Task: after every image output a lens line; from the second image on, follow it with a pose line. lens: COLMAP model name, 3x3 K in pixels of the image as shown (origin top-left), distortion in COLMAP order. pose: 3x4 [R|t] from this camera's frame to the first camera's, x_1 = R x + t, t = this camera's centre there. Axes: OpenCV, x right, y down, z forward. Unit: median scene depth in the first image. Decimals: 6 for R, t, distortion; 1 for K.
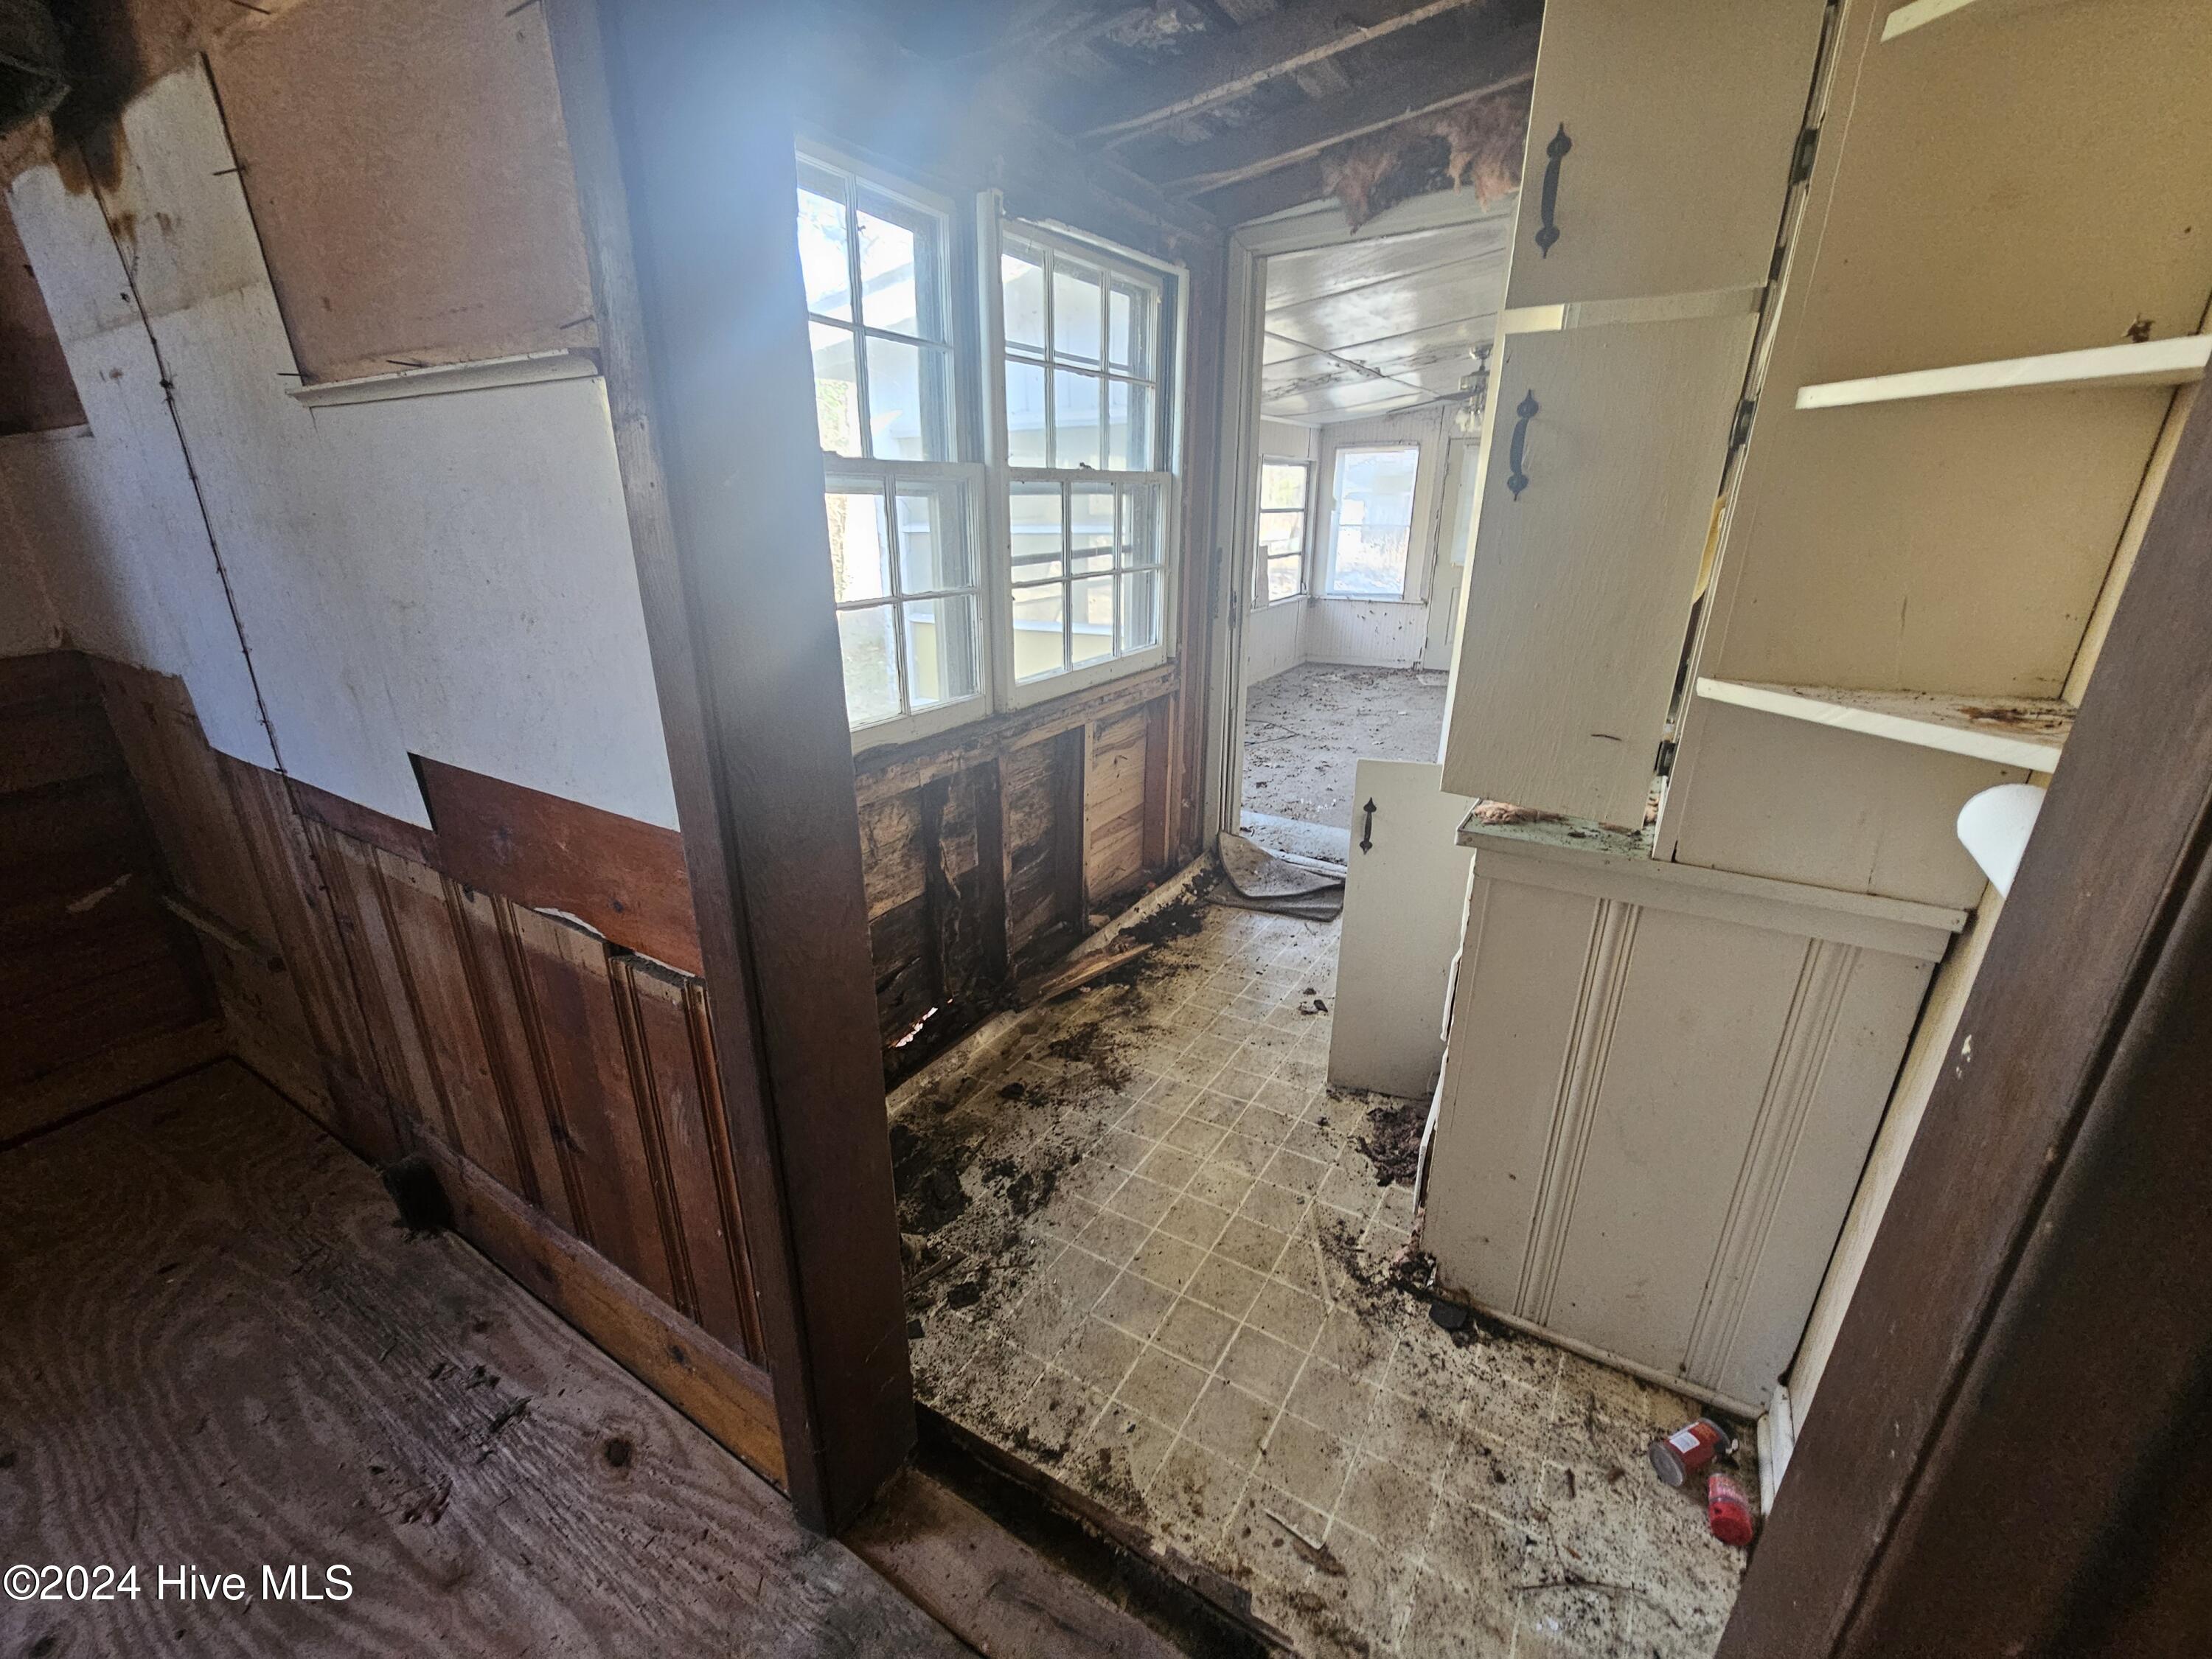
lens RADIAL K [[903.1, 0, 1076.7], [0, 903.1, 828.5], [0, 0, 1]] dist [0.003703, -0.002236]
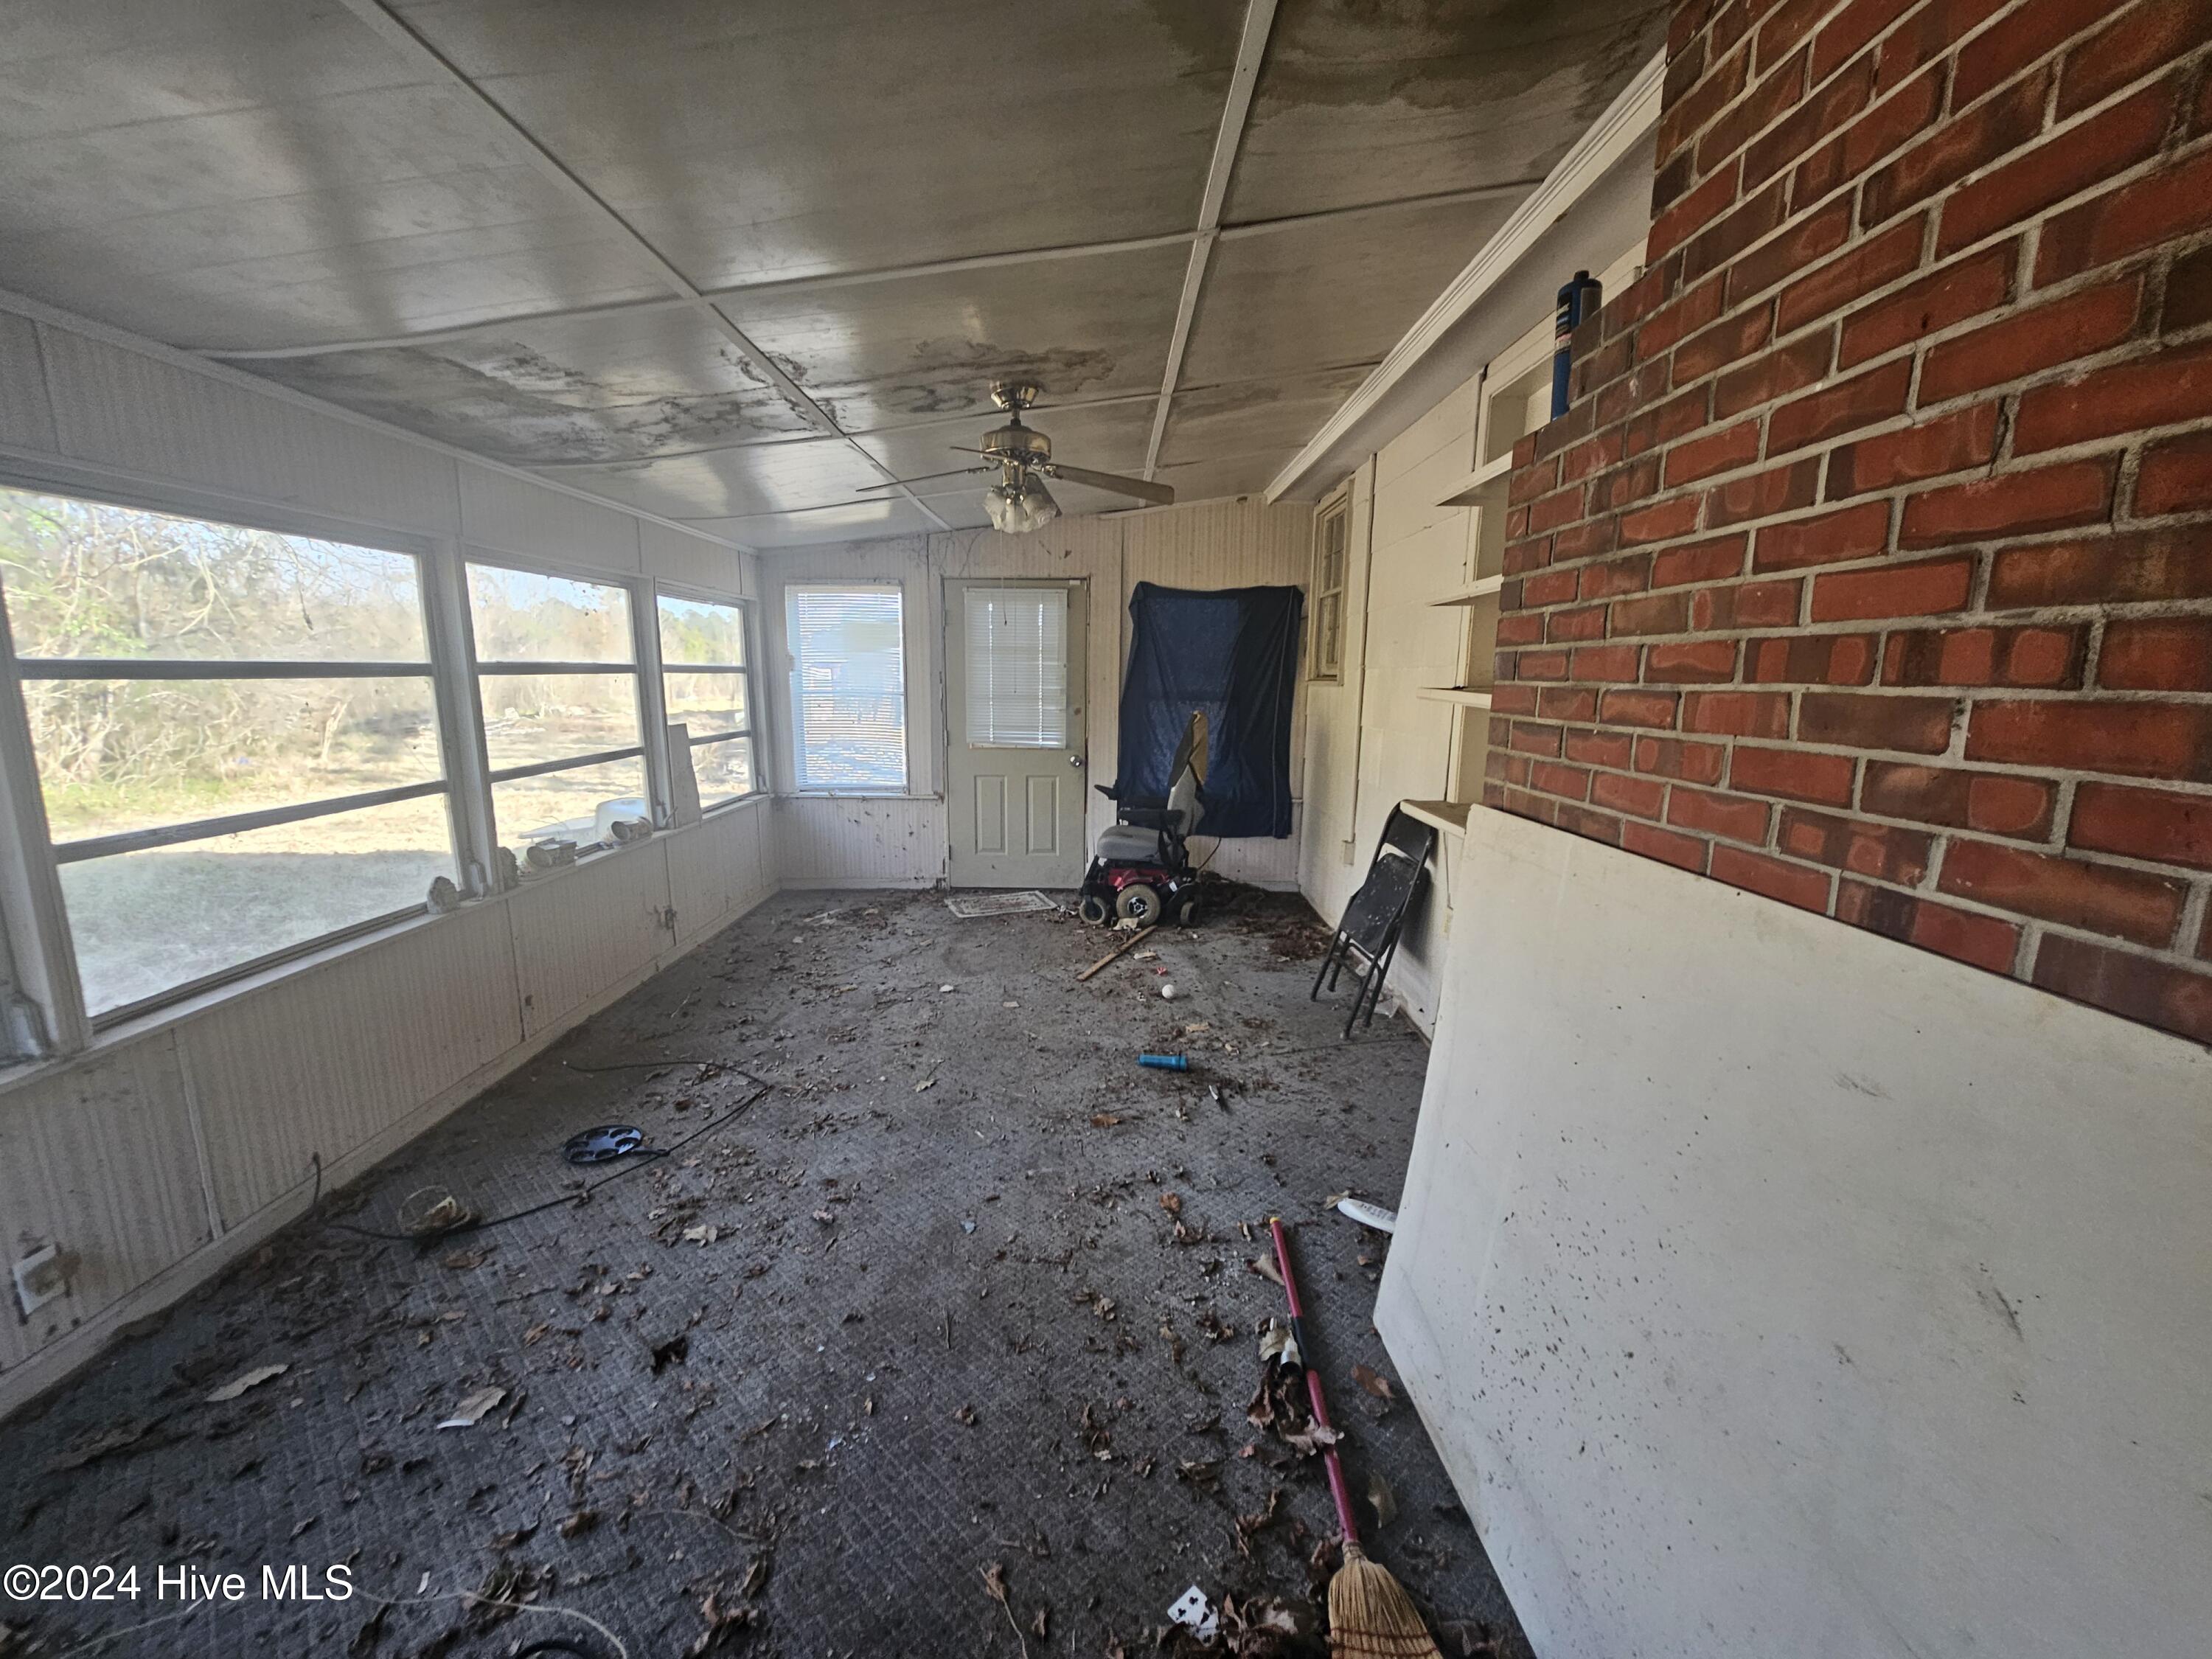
lens RADIAL K [[903.1, 0, 1109.2], [0, 903.1, 840.7], [0, 0, 1]] dist [0.003703, -0.002236]
pose [[0.833806, -0.080745, 0.546121, 0.105956], [0.169691, 0.978840, -0.114356, -0.113219], [-0.525332, 0.188023, 0.829864, 0.348675]]
